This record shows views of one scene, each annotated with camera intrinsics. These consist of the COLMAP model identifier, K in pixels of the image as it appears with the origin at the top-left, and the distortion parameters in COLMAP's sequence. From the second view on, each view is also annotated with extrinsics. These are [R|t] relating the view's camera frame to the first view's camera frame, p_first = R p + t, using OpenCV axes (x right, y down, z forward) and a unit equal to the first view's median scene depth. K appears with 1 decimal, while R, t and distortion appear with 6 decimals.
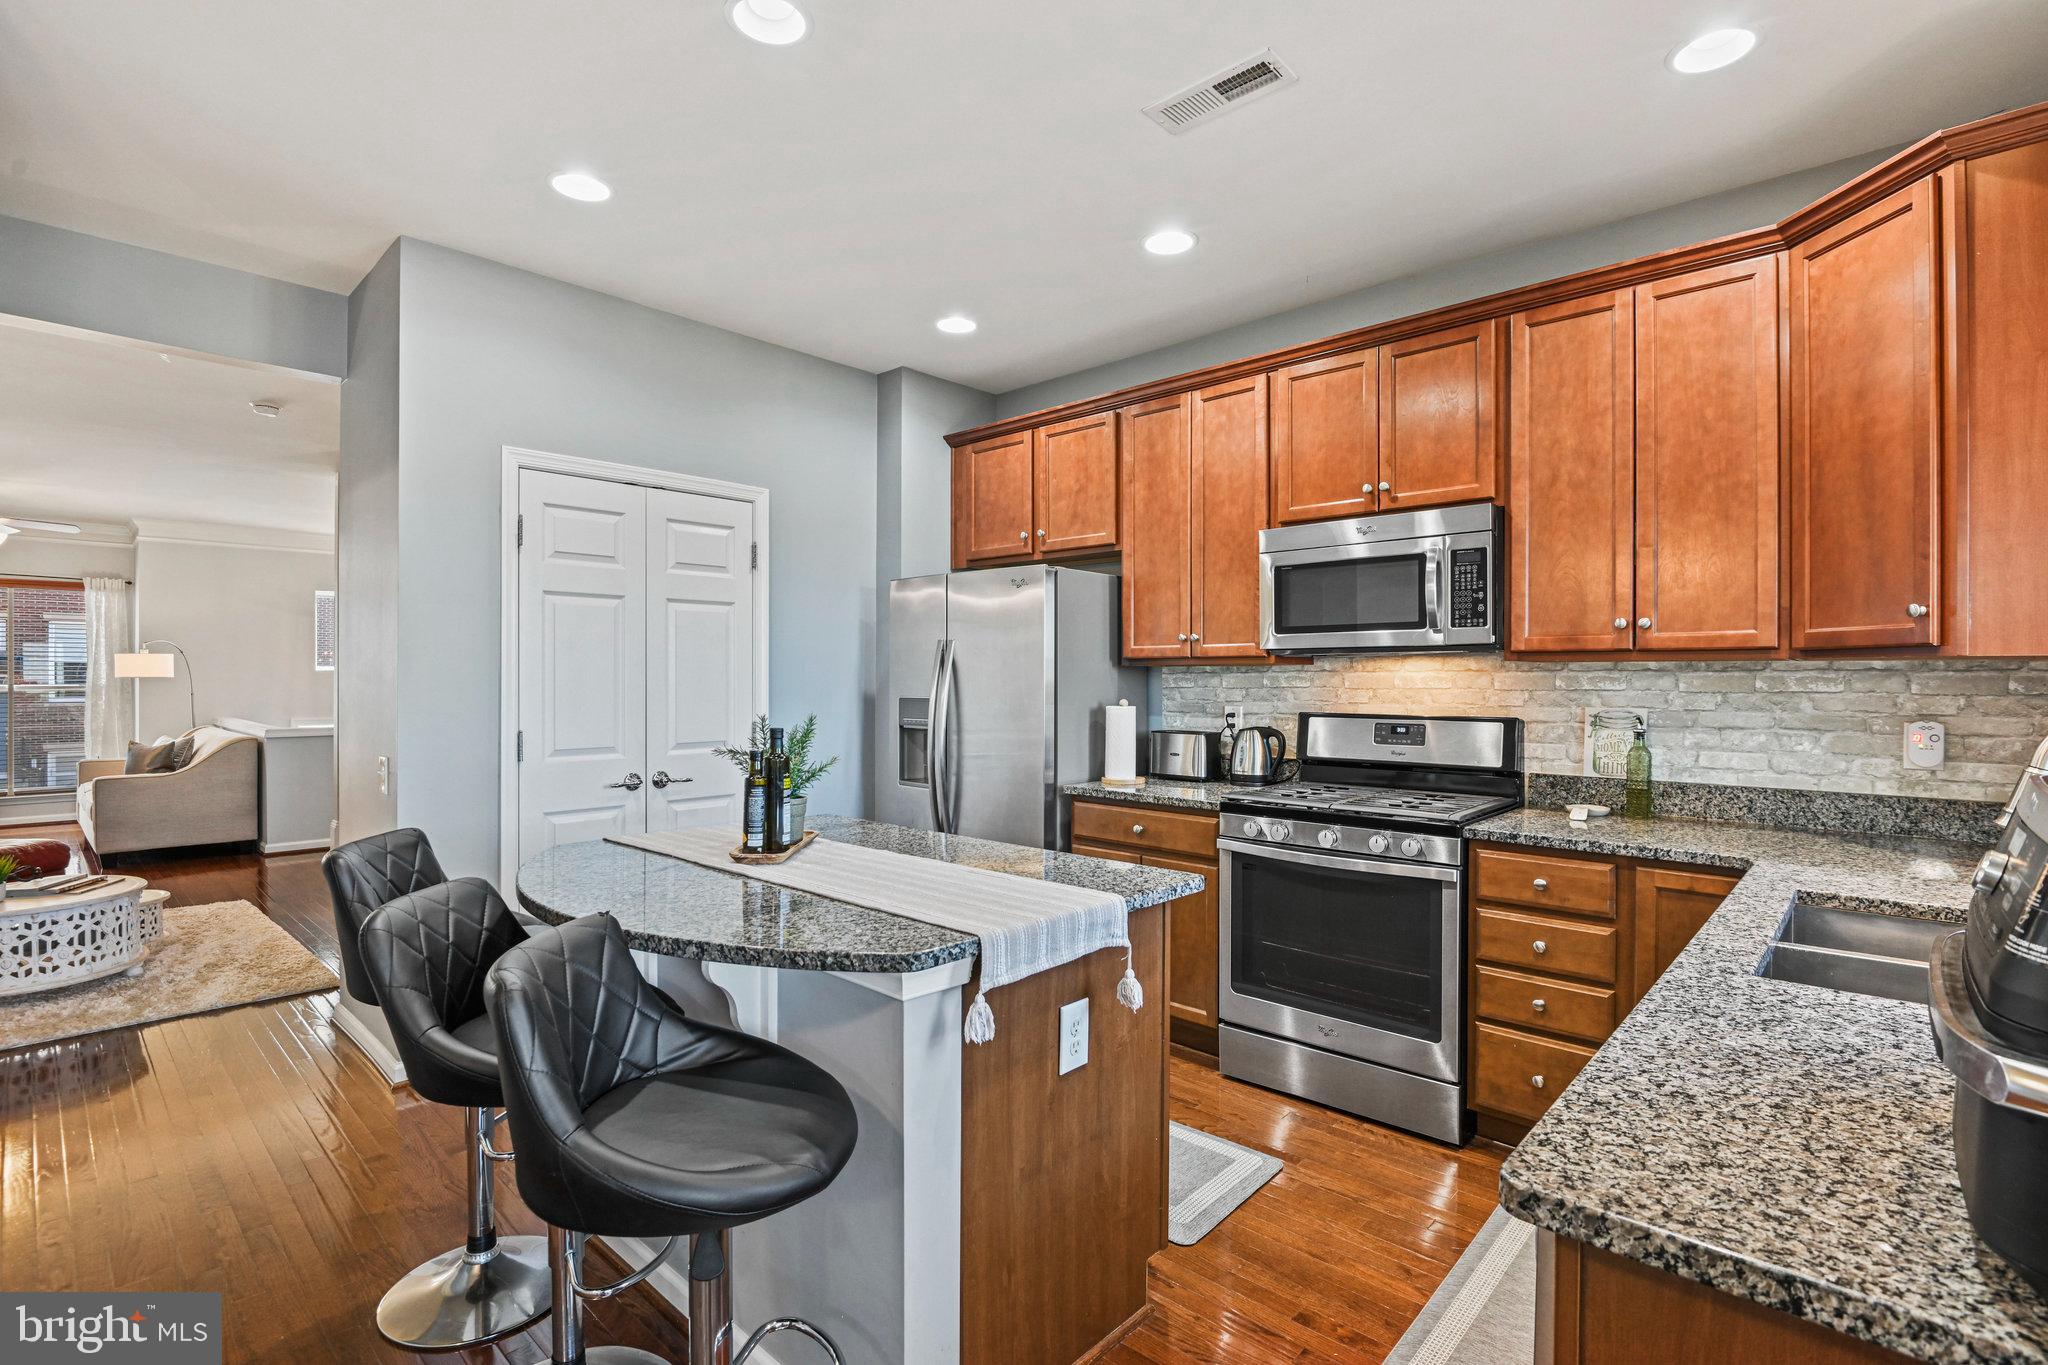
lens RADIAL K [[961.4, 0, 1011.0], [0, 961.4, 676.4], [0, 0, 1]] dist [-0.014461, -0.003659]
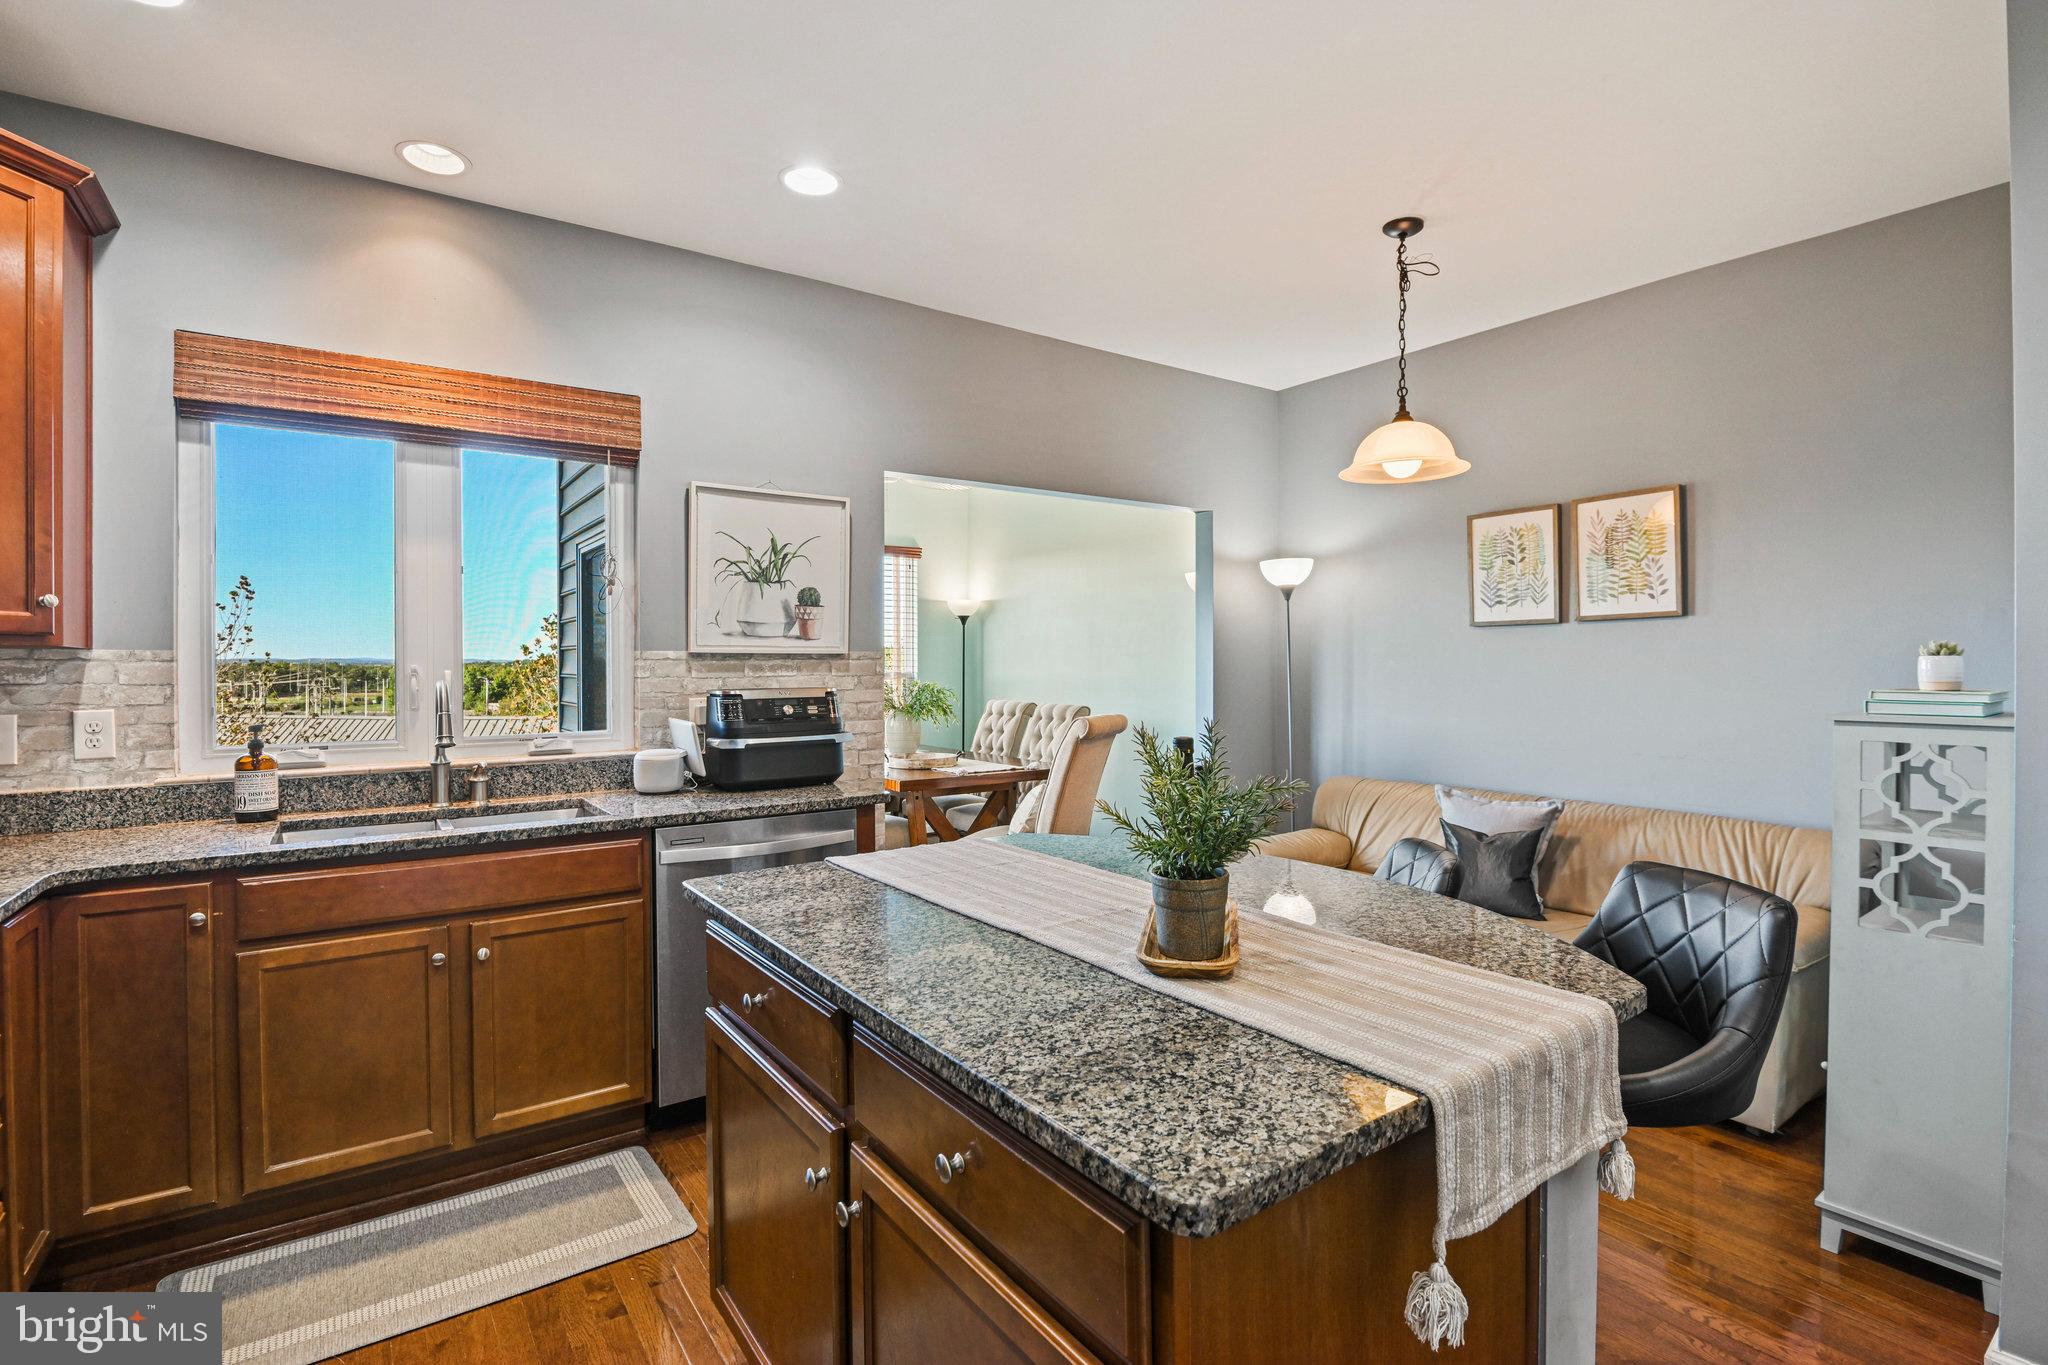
lens RADIAL K [[961.4, 0, 1029.5], [0, 961.4, 668.5], [0, 0, 1]] dist [-0.014461, -0.003659]
pose [[-0.981938, 0.003187, 0.189175, -0.175115], [0.003608, 0.999992, 0.001883, 0.003060], [-0.189168, 0.002532, -0.981942, 1.124511]]
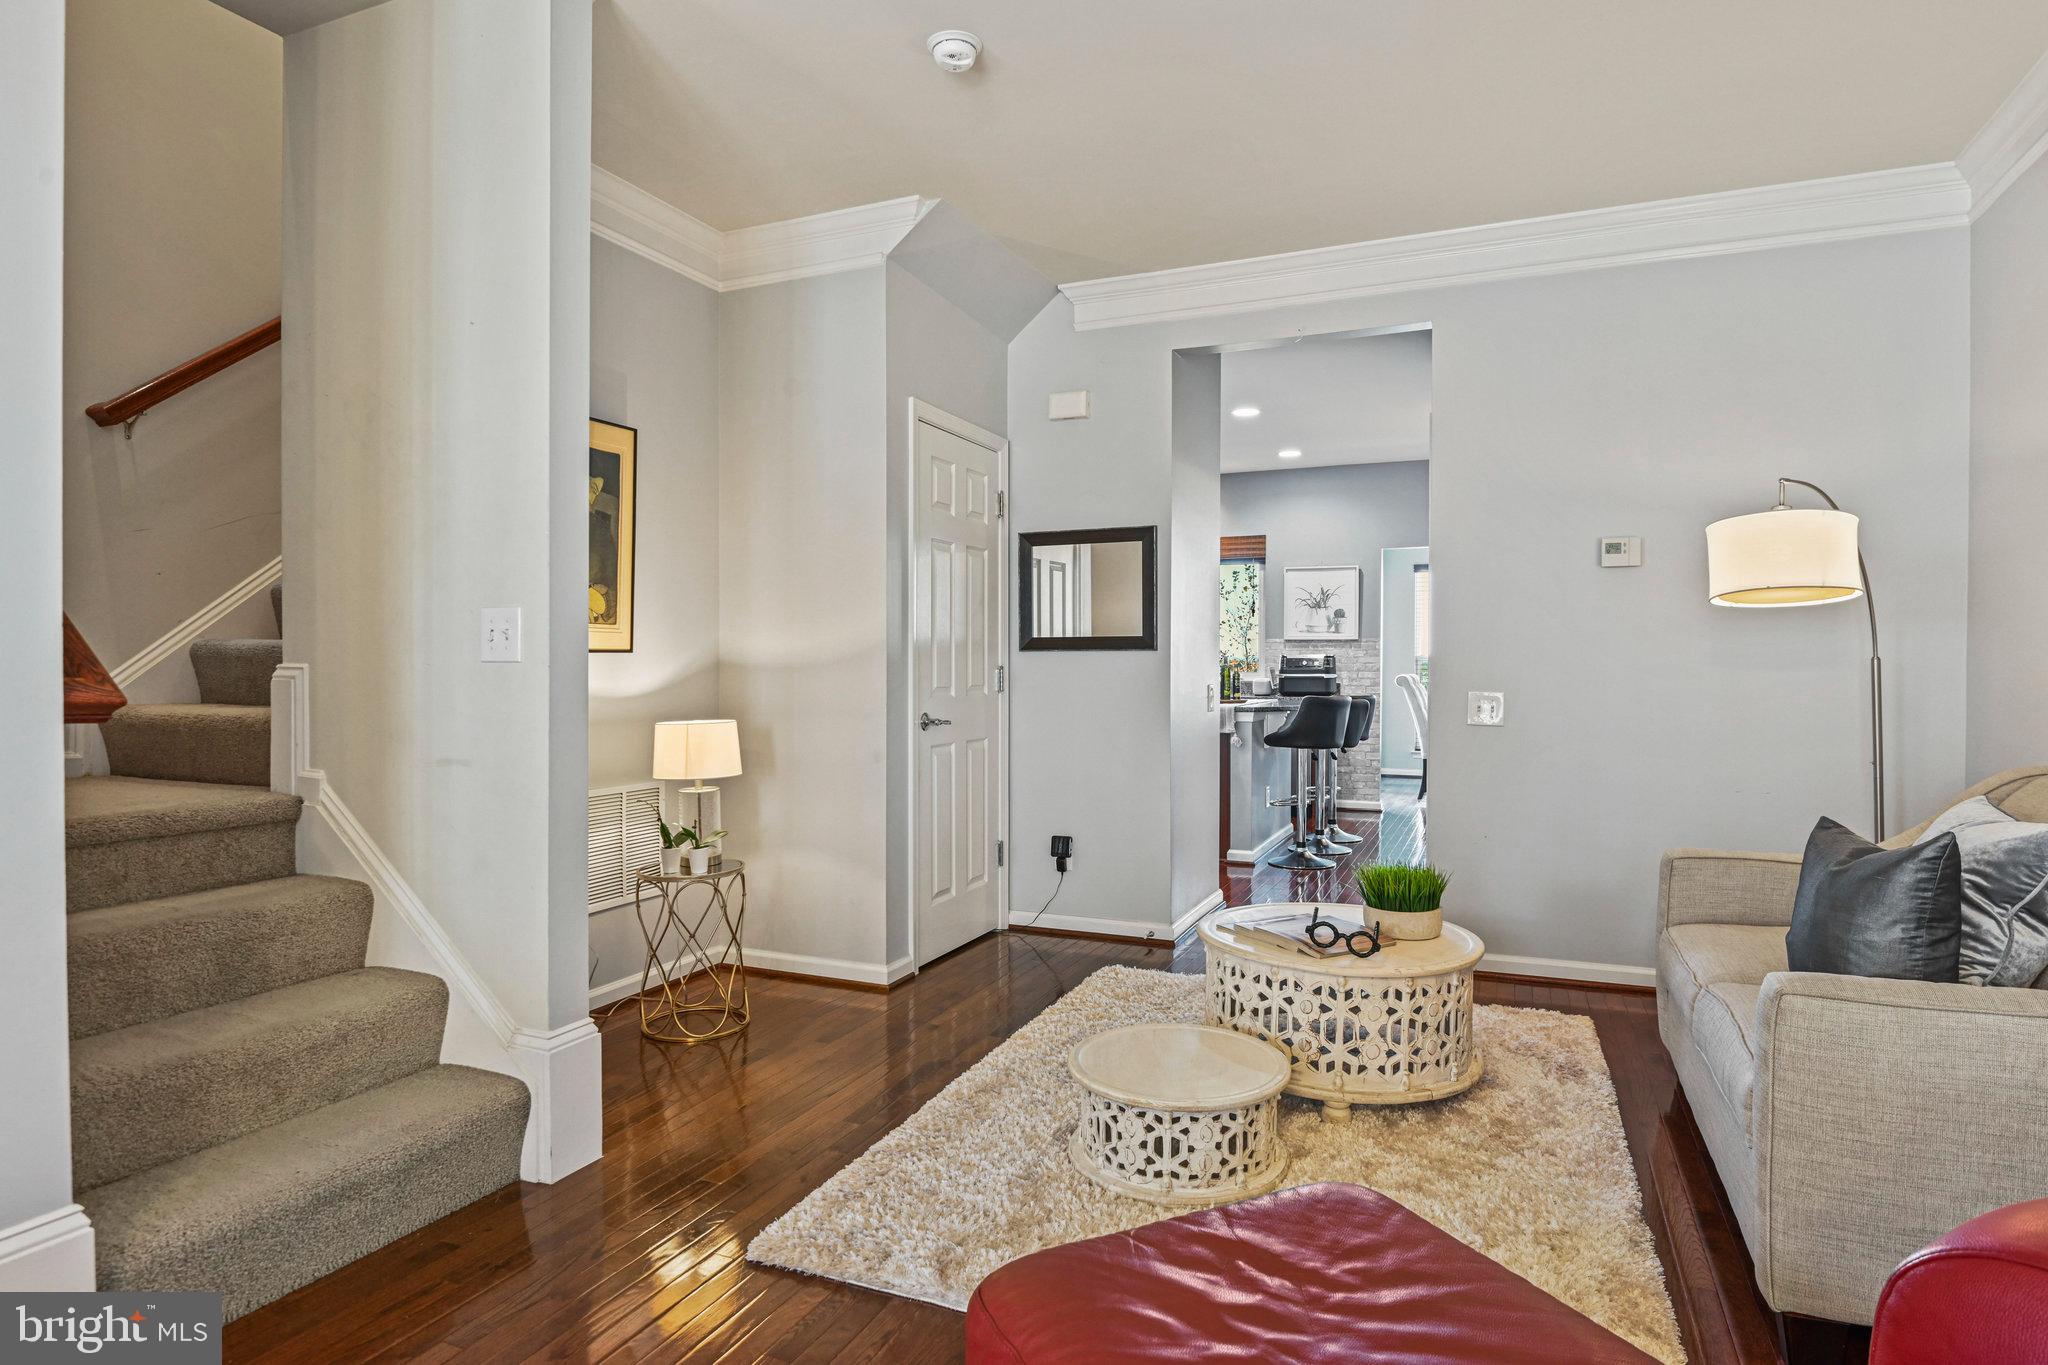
lens RADIAL K [[1131.8, 0, 1027.9], [0, 1131.8, 672.3], [0, 0, 1]] dist [-0.023034, 0.002068]
pose [[-0.337773, -0.006976, 0.941202, -2.031895], [-0.009348, 0.999948, 0.004057, 0.062503], [-0.941181, -0.007428, -0.337820, 1.740037]]
